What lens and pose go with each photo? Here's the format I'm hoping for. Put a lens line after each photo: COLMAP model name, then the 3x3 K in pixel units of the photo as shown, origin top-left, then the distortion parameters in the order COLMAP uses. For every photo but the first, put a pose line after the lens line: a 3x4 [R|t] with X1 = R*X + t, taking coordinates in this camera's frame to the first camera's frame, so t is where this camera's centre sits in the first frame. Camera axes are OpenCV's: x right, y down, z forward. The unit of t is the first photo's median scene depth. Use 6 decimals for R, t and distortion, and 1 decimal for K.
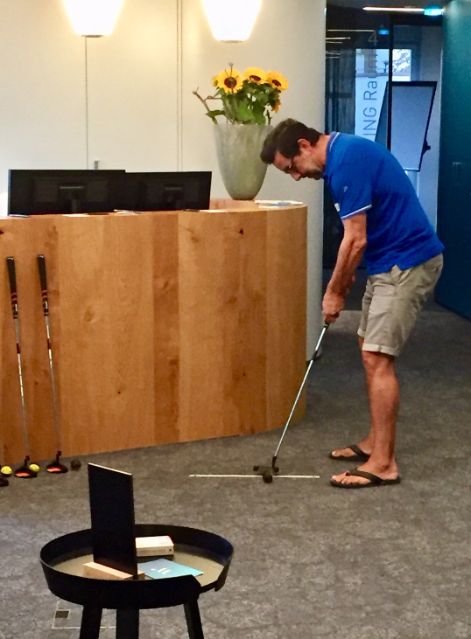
lens RADIAL K [[1410.4, 0, 235.5], [0, 1410.4, 319.5], [0, 0, 1]] dist [0.080839, 0.154207]
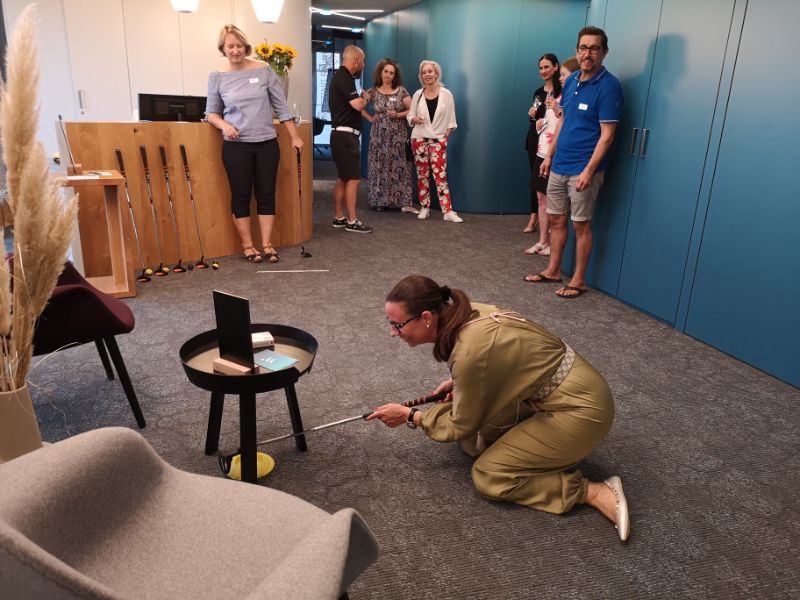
lens RADIAL K [[654.0, 0, 400.0], [0, 654.0, 300.0], [0, 0, 1]] dist [0.052664, -0.005251]
pose [[0.979121, -0.034934, 0.200253, -0.024448], [-0.000171, 0.984980, 0.172669, 0.000945], [-0.203277, -0.169098, 0.964409, 0.157243]]
